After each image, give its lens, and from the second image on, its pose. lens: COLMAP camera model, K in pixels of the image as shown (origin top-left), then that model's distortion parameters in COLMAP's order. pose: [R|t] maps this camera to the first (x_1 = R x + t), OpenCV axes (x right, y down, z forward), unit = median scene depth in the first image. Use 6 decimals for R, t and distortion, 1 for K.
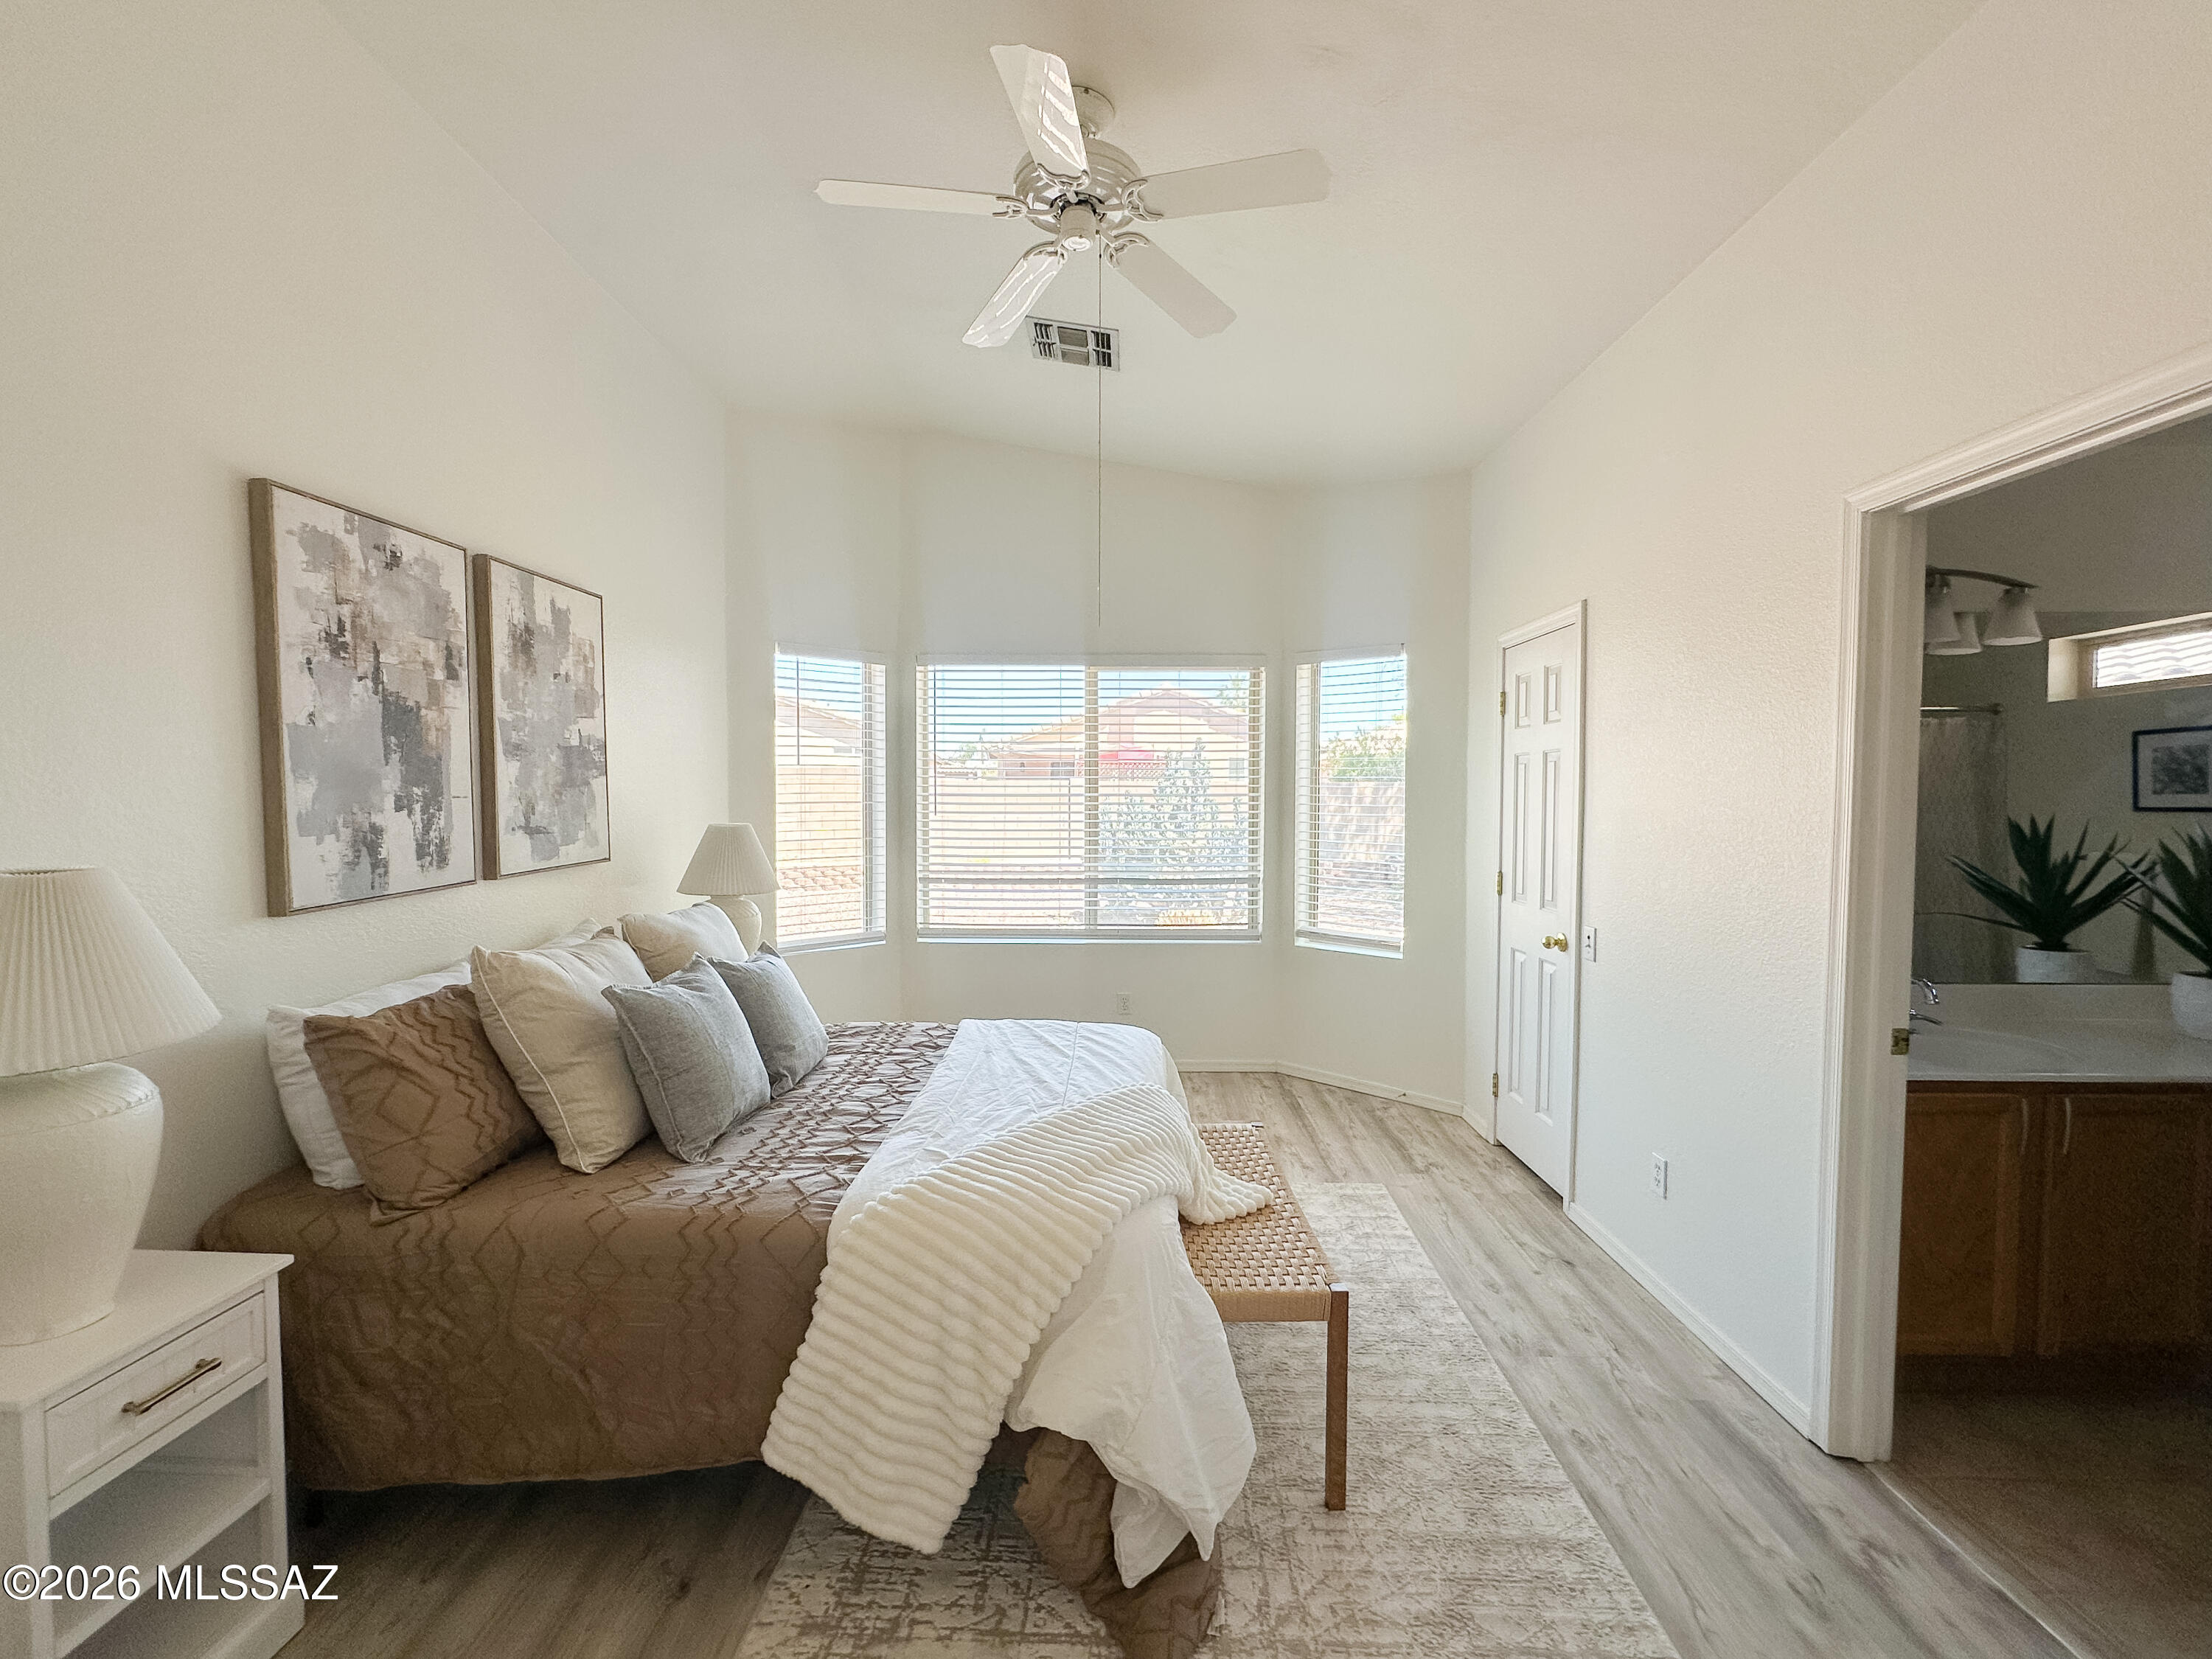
lens RADIAL K [[959.4, 0, 1106.5], [0, 959.4, 832.9], [0, 0, 1]] dist [-0.000632, 0.000744]
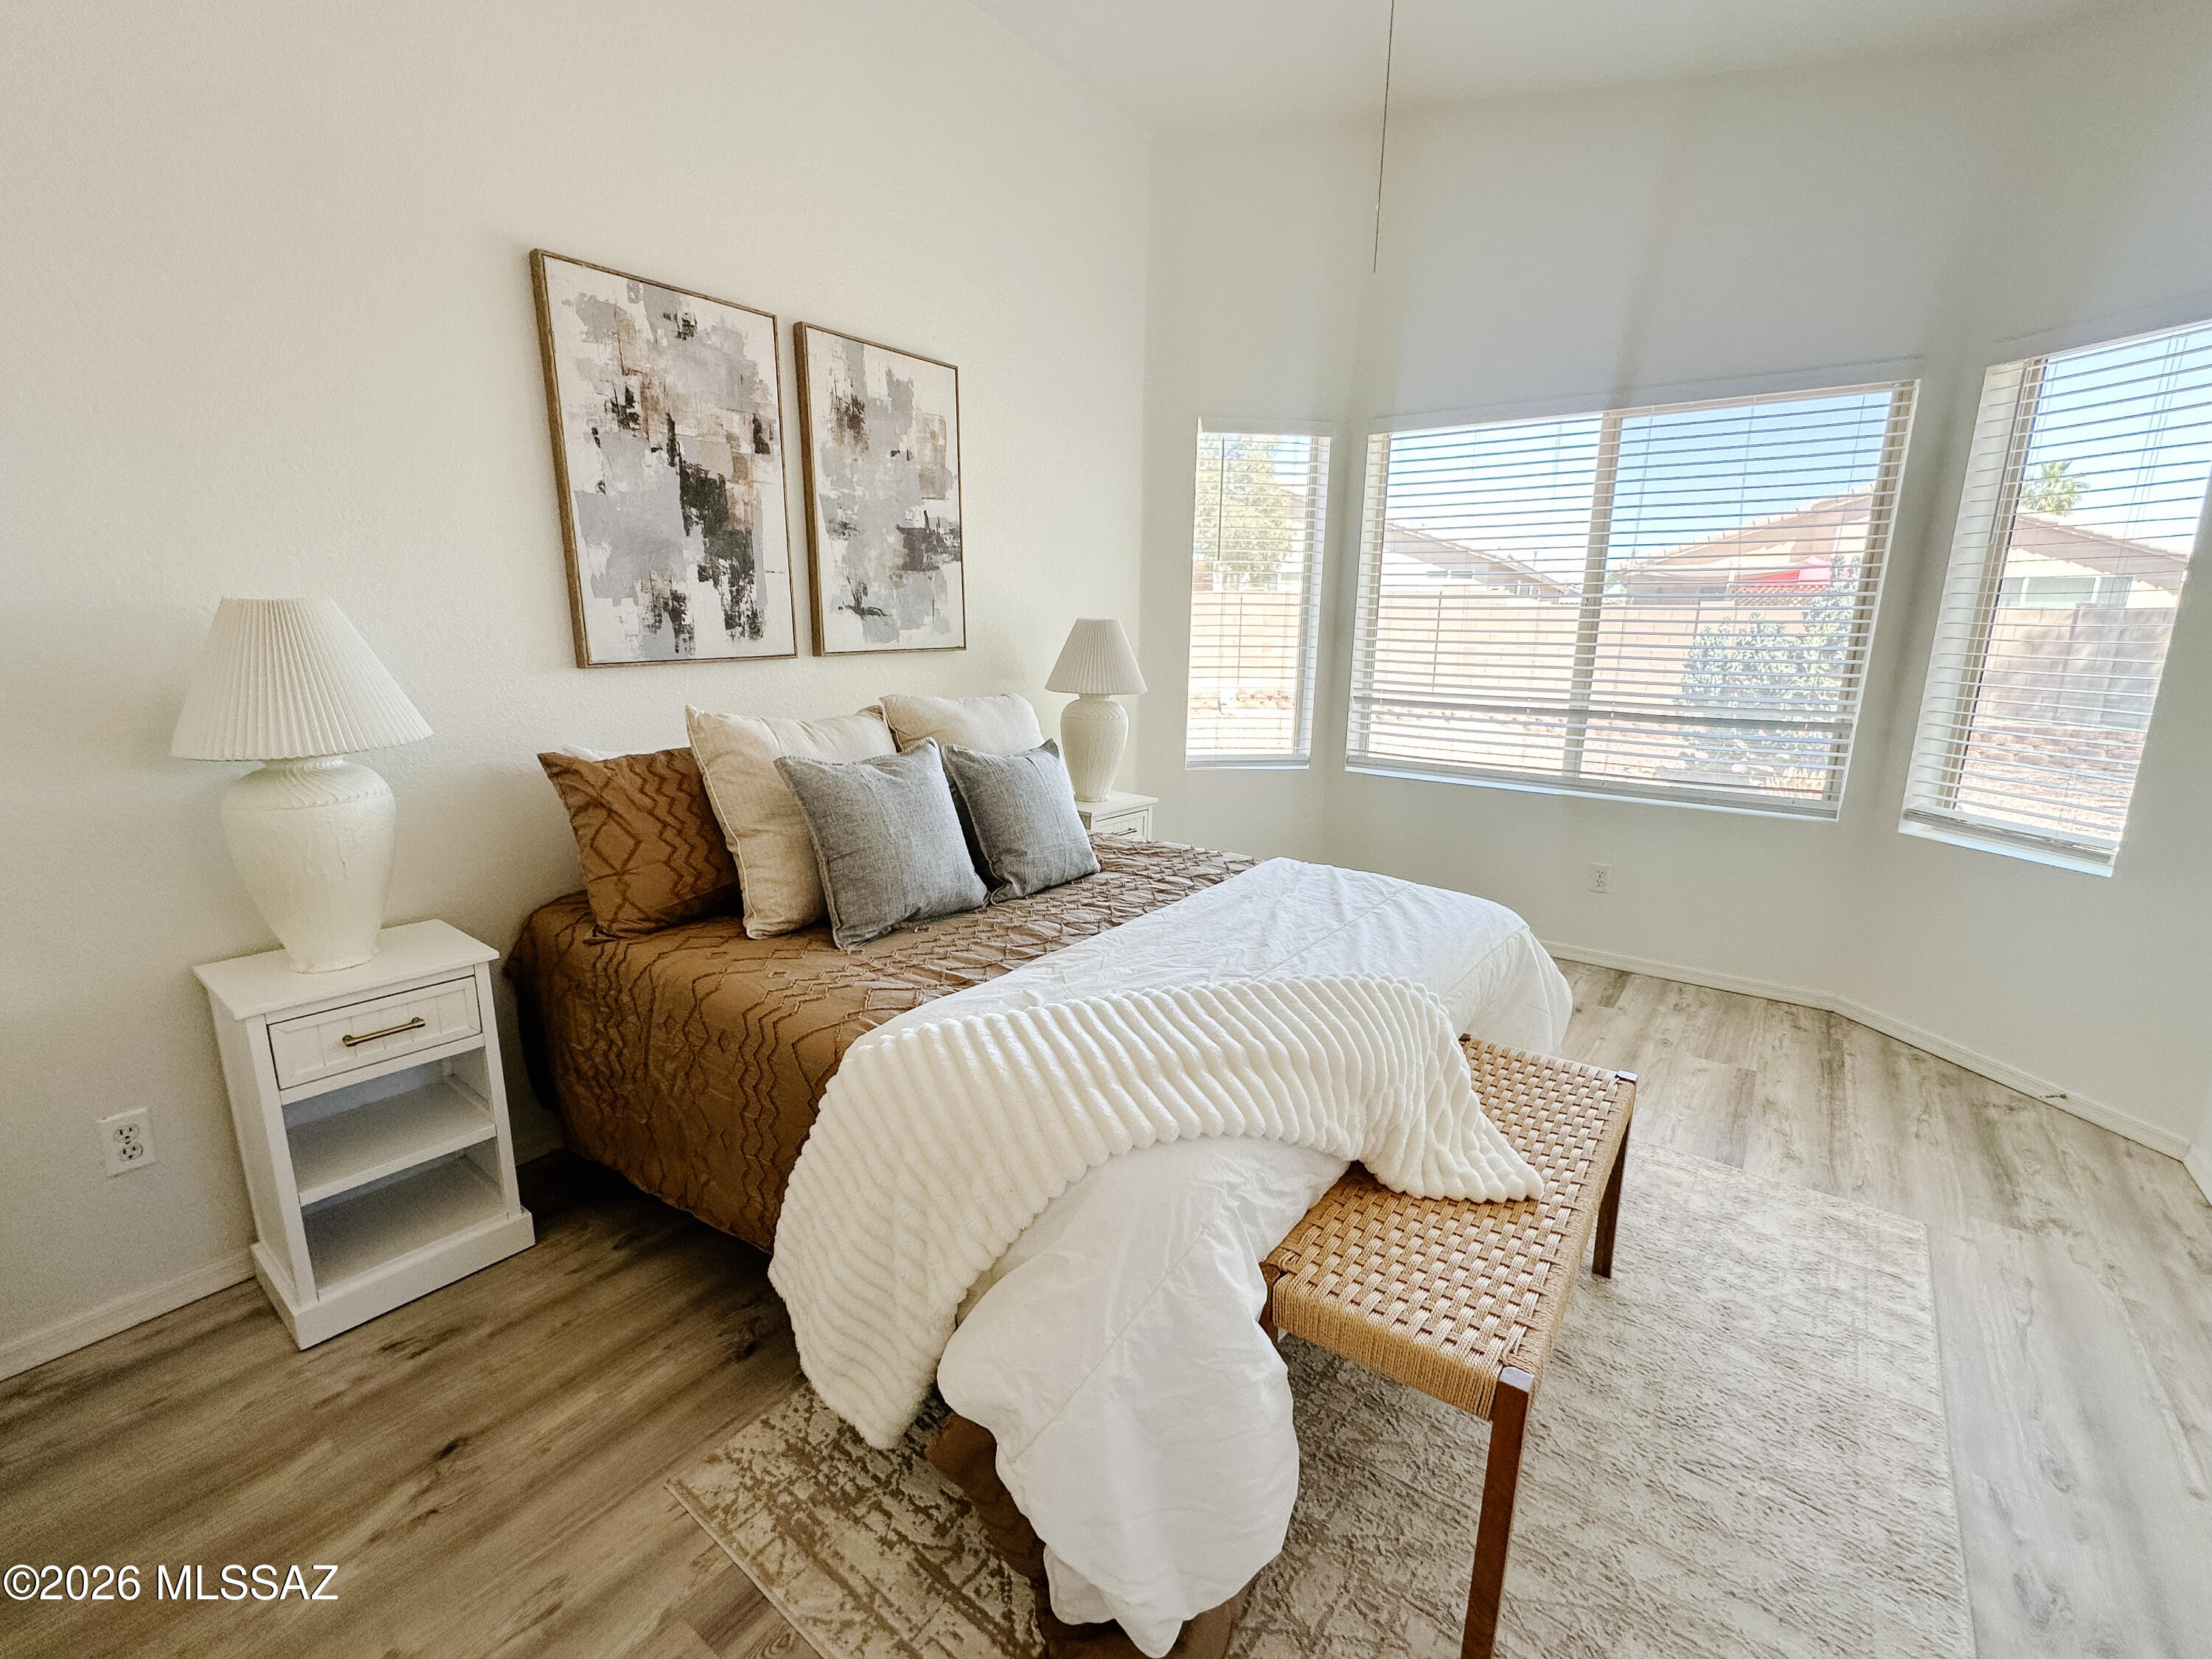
lens RADIAL K [[959.4, 0, 1106.5], [0, 959.4, 832.9], [0, 0, 1]] dist [-0.000632, 0.000744]
pose [[0.813217, 0.133032, -0.566552, 0.268970], [-0.035777, 0.983109, 0.179489, 0.044442], [0.580860, -0.125694, 0.804240, 0.355633]]
